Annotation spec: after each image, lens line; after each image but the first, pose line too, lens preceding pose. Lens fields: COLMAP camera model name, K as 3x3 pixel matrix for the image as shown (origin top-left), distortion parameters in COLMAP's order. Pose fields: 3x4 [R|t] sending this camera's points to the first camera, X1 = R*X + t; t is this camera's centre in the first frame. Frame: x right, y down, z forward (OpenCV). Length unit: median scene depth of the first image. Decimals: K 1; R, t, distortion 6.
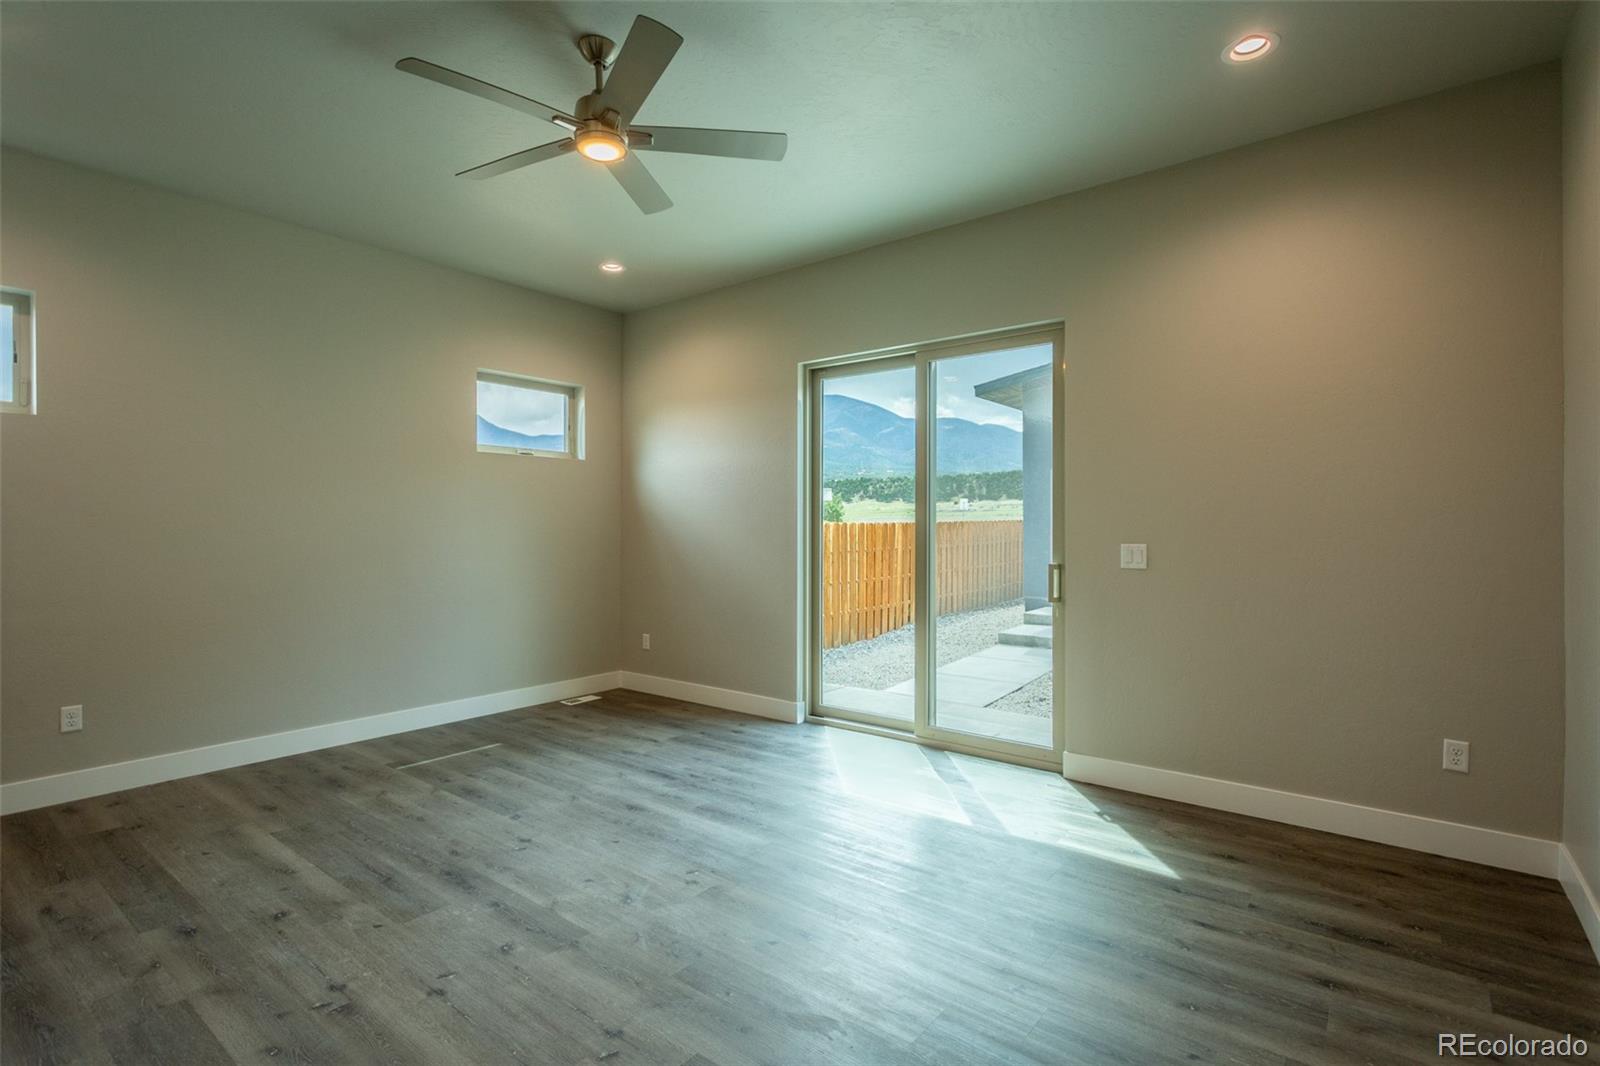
lens RADIAL K [[749.2, 0, 792.9], [0, 749.2, 519.9], [0, 0, 1]] dist [0.010229, 0.000754]
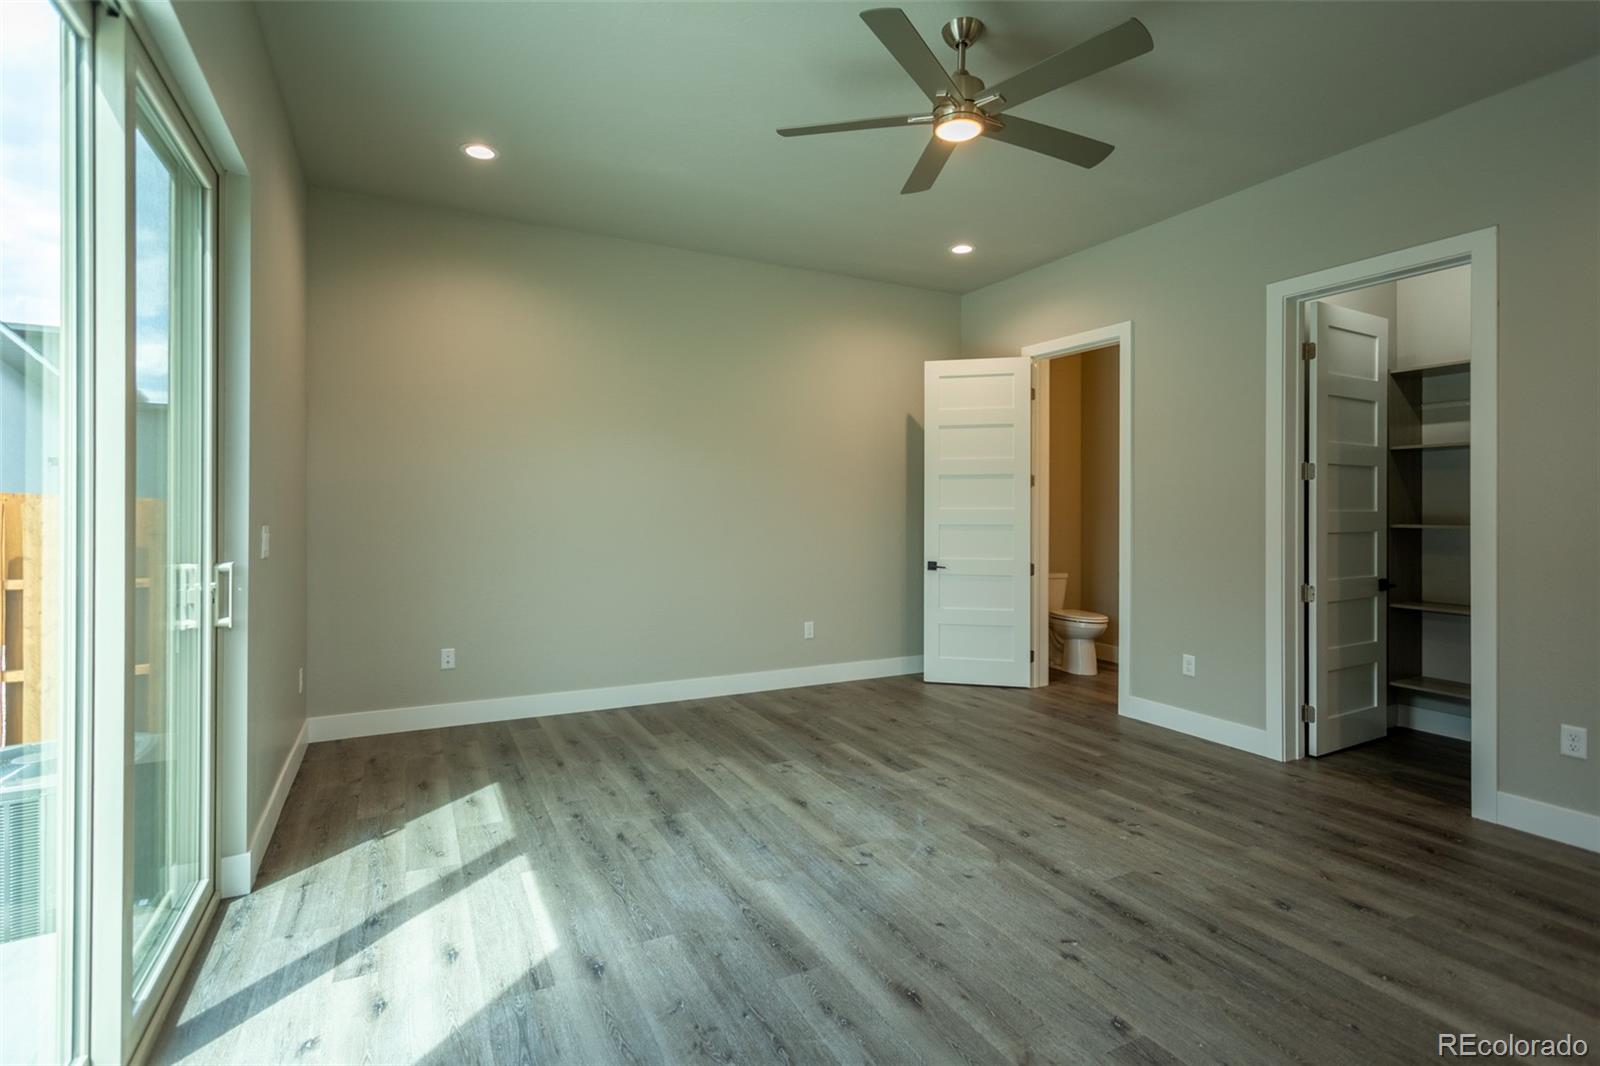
lens RADIAL K [[765.3, 0, 785.6], [0, 765.3, 508.1], [0, 0, 1]] dist [0.001574, 0.001085]
pose [[-0.908016, -0.001363, 0.418933, -0.451155], [-0.007520, 0.999887, -0.013044, 0.026281], [-0.418867, -0.014994, -0.907924, 1.919131]]
